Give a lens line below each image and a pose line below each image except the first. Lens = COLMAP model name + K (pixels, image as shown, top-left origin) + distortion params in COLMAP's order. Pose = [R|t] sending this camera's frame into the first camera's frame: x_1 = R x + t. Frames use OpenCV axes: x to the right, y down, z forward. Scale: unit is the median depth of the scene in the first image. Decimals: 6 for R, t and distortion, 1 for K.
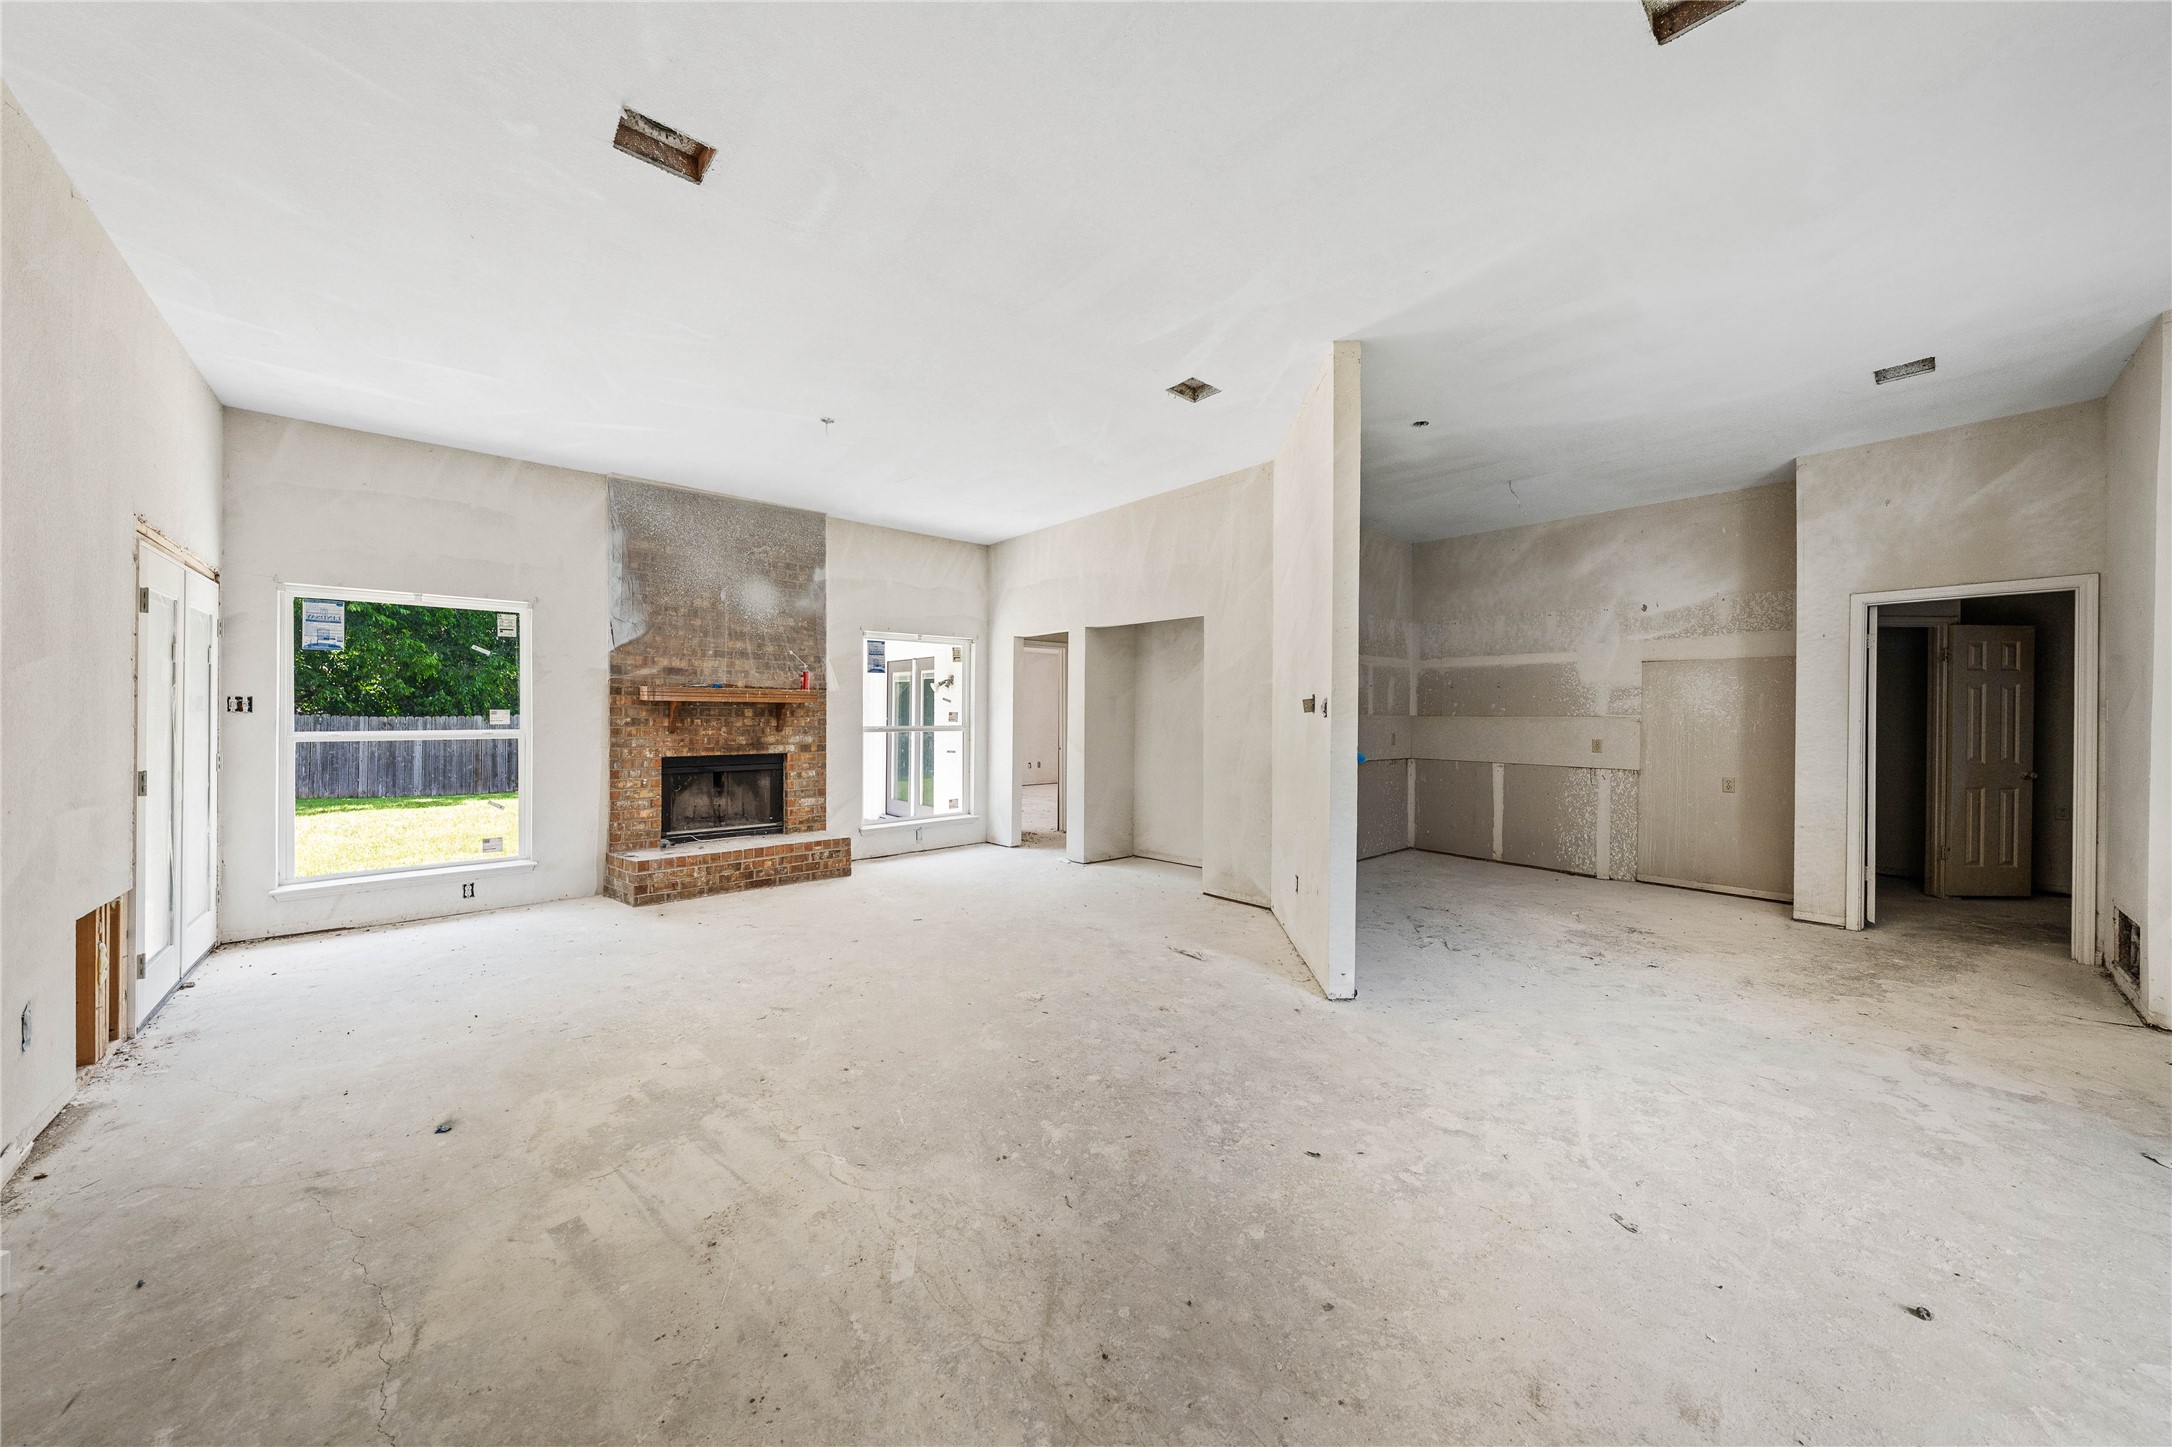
lens RADIAL K [[745.3, 0, 1101.7], [0, 745.3, 710.7], [0, 0, 1]] dist [-0.002771, 0.000406]
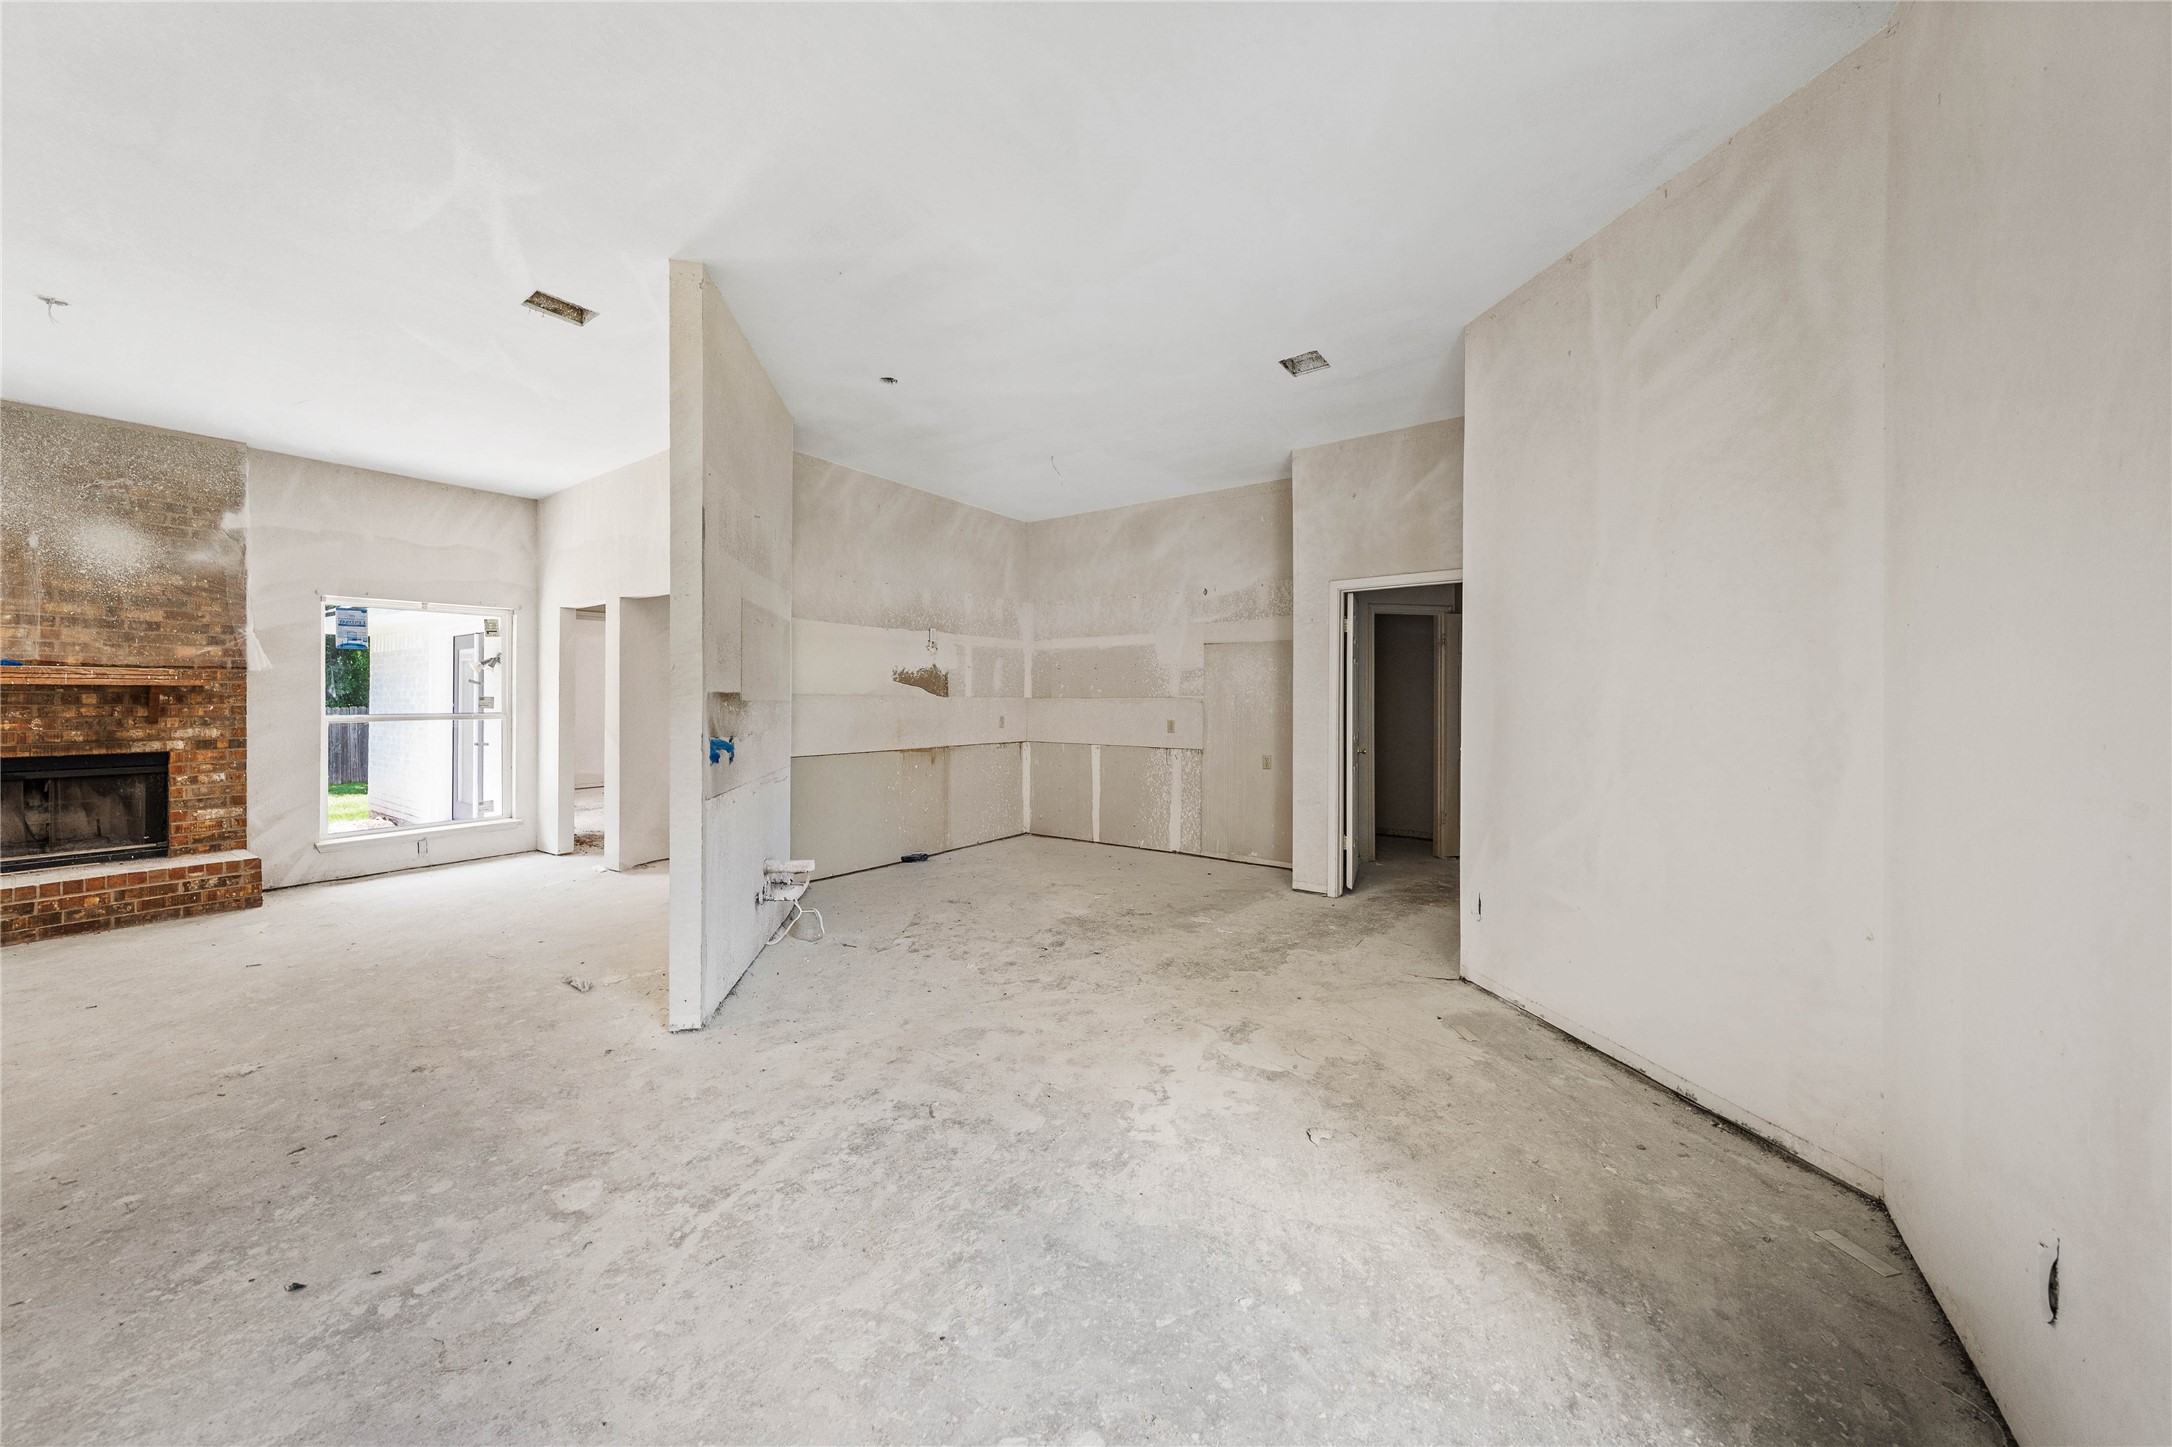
lens RADIAL K [[745.3, 0, 1088.7], [0, 745.3, 696.5], [0, 0, 1]] dist [-0.002771, 0.000406]
pose [[0.972070, -0.005529, 0.234626, 0.420369], [0.004619, 0.999980, 0.004427, 0.001810], [-0.234645, -0.003219, 0.972076, 0.043841]]
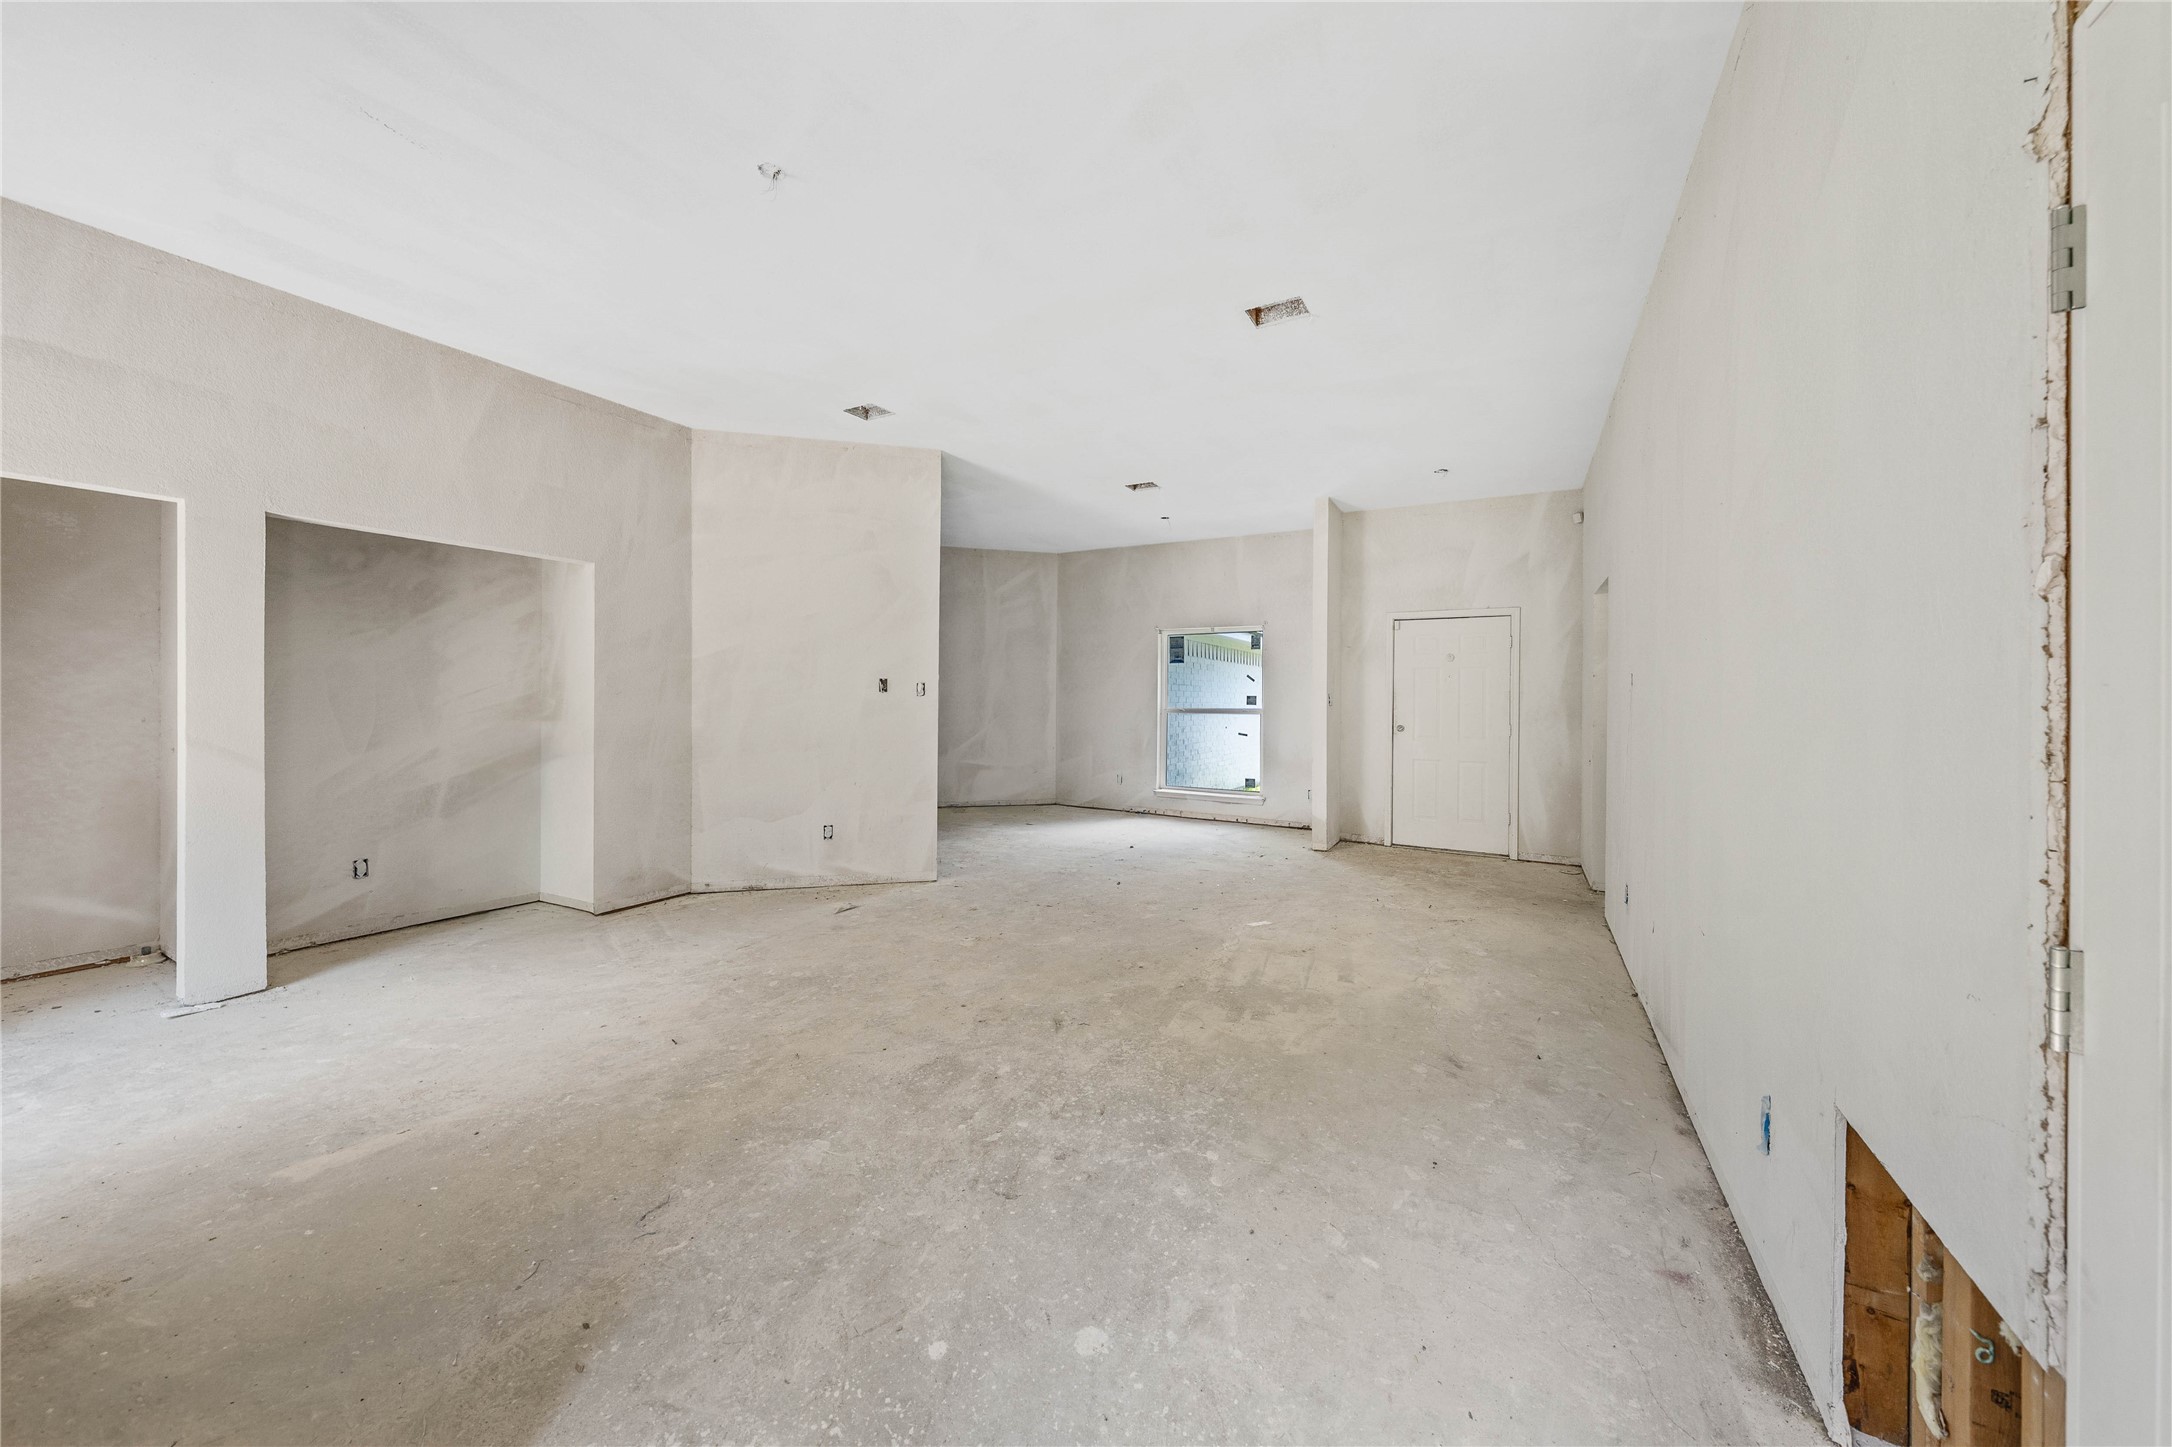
lens RADIAL K [[745.3, 0, 1068.1], [0, 745.3, 706.7], [0, 0, 1]] dist [-0.002771, 0.000406]
pose [[-0.300760, -0.020597, 0.953477, -0.900911], [-0.015814, 0.999737, 0.016608, 0.000487], [-0.953569, -0.010084, -0.301006, 0.884524]]
